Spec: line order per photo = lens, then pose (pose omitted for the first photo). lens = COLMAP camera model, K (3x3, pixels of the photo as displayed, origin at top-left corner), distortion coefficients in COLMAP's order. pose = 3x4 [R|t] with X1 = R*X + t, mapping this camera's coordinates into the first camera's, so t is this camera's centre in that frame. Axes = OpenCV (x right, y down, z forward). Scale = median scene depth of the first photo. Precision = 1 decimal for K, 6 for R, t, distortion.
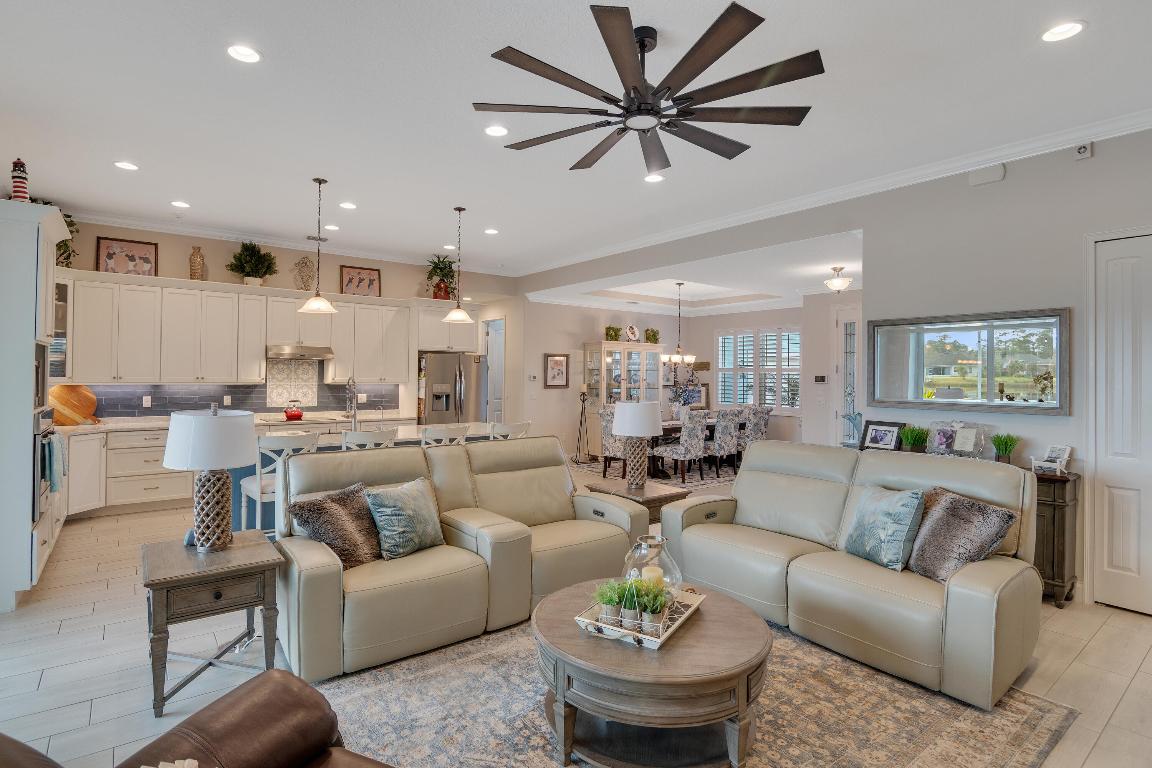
lens RADIAL K [[565.4, 0, 555.1], [0, 565.4, 368.9], [0, 0, 1]] dist [-0.004564, -0.003499]
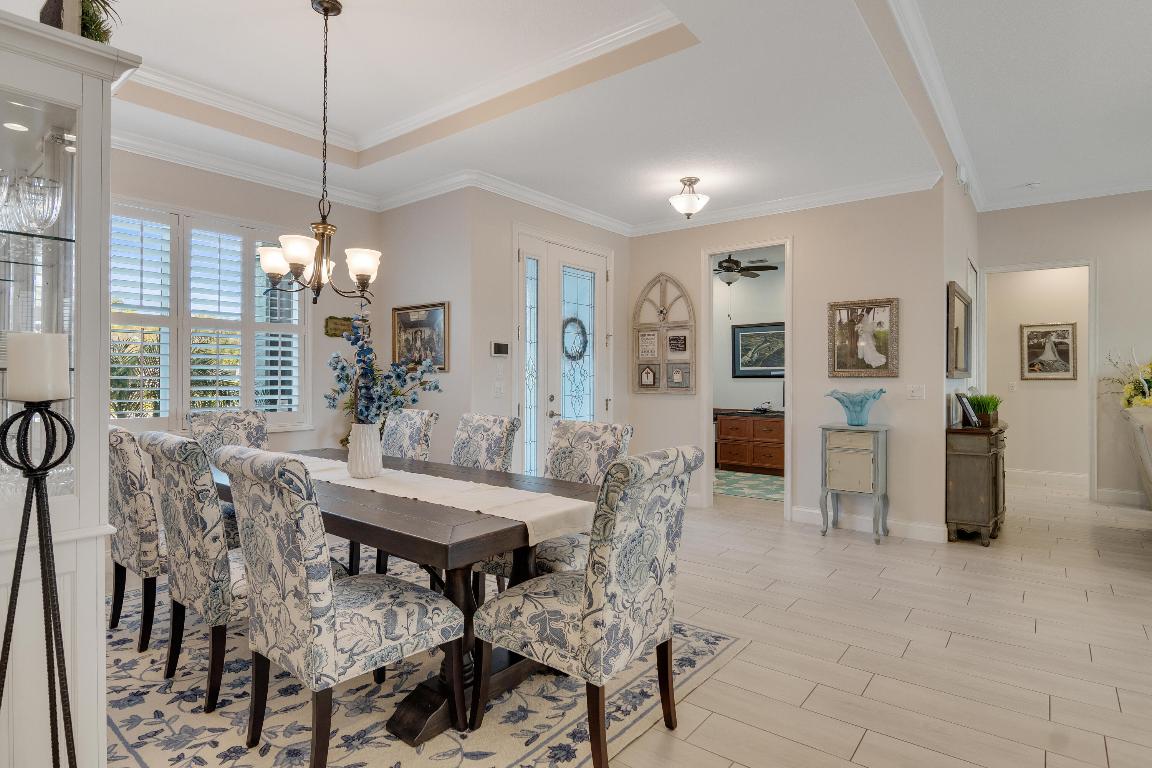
lens RADIAL K [[604.0, 0, 567.7], [0, 604.0, 375.5], [0, 0, 1]] dist [-0.004373, -0.000345]
pose [[-0.256865, -0.008444, 0.966410, -0.127828], [-0.014026, 0.999889, 0.005008, 0.041785], [-0.966345, -0.012268, -0.256955, 1.127515]]
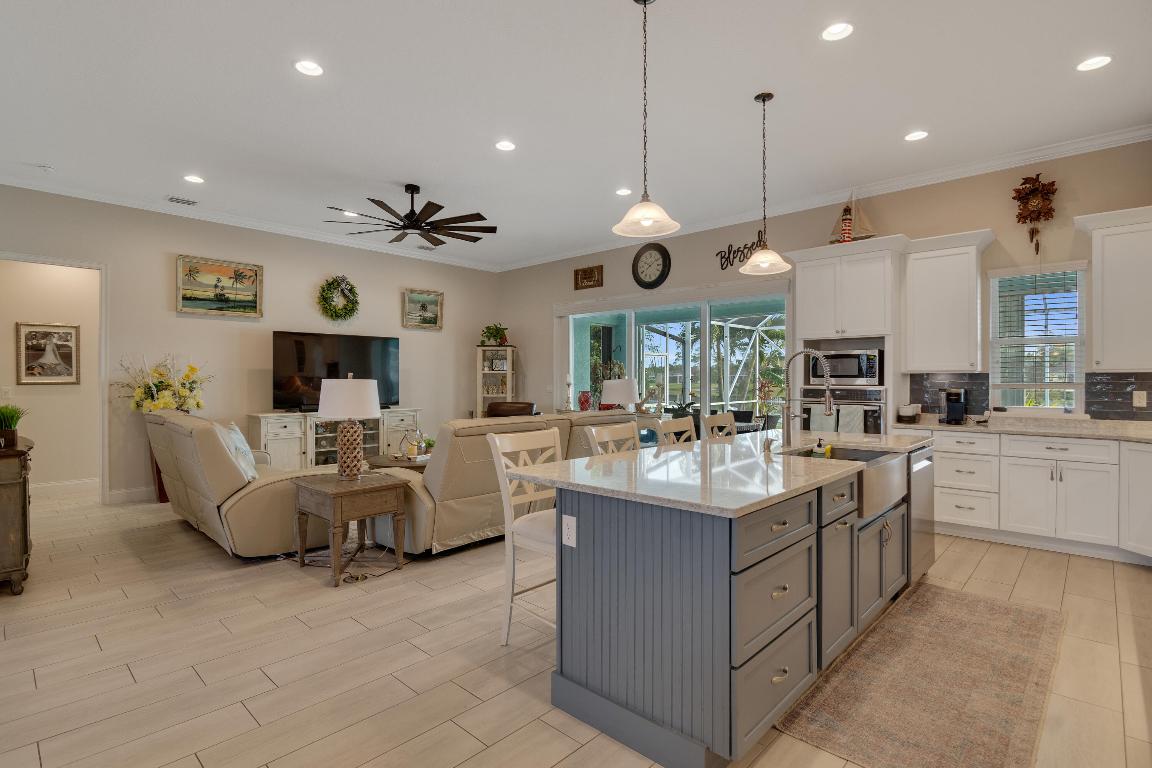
lens RADIAL K [[565.4, 0, 567.3], [0, 565.4, 379.3], [0, 0, 1]] dist [-0.004564, -0.003499]
pose [[-0.986465, -0.010510, -0.163637, -0.021000], [-0.009045, 0.999912, -0.009698, 0.036485], [0.163725, -0.008086, -0.986473, 1.088784]]
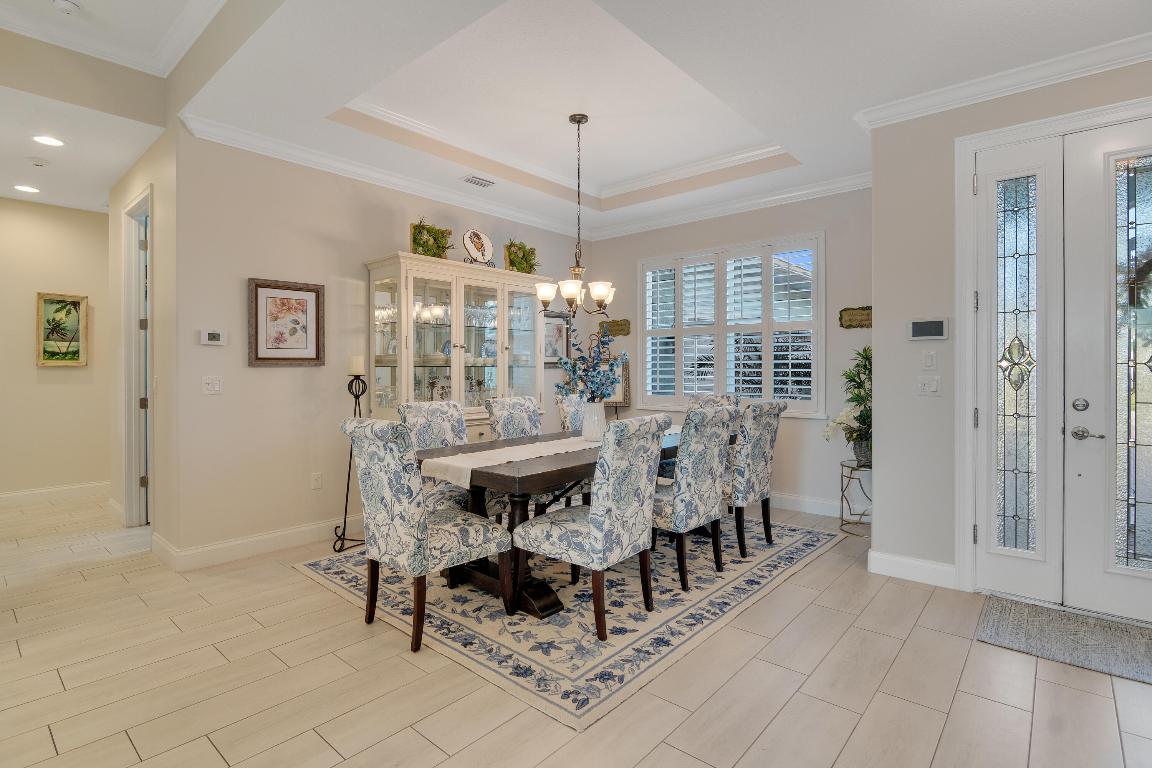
lens RADIAL K [[565.4, 0, 562.5], [0, 565.4, 369.0], [0, 0, 1]] dist [-0.004564, -0.003499]
pose [[0.978666, -0.010248, 0.205203, 0.139640], [0.008210, 0.999908, 0.010782, 0.041446], [-0.205295, -0.008867, 0.978660, 0.685277]]
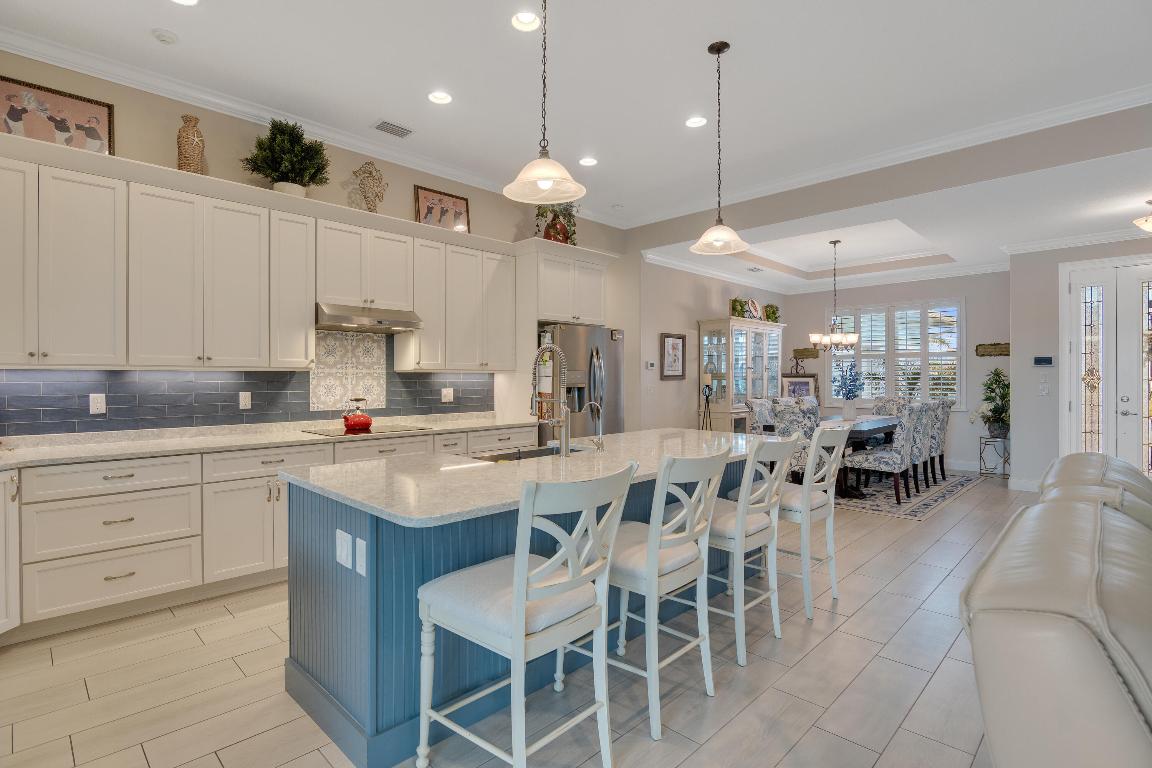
lens RADIAL K [[565.4, 0, 569.9], [0, 565.4, 376.7], [0, 0, 1]] dist [-0.004564, -0.003499]
pose [[0.989134, -0.011476, 0.146571, -0.298328], [0.010270, 0.999907, 0.008978, 0.026853], [-0.146660, -0.007375, 0.989159, 0.341709]]
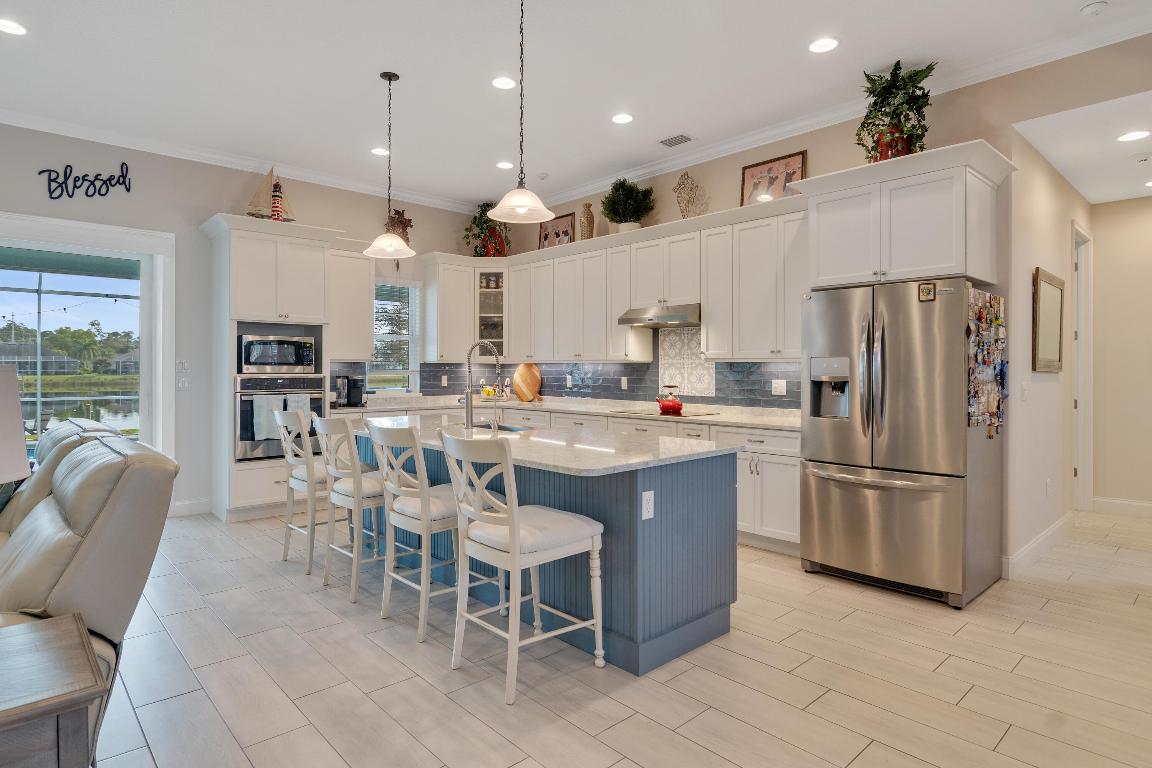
lens RADIAL K [[625.1, 0, 565.7], [0, 625.1, 376.7], [0, 0, 1]] dist [-0.008402, -0.000325]
pose [[0.095142, 0.000855, -0.995463, 0.267118], [0.008191, 0.999965, 0.001642, 0.038936], [0.995430, -0.008310, 0.095132, 0.730034]]
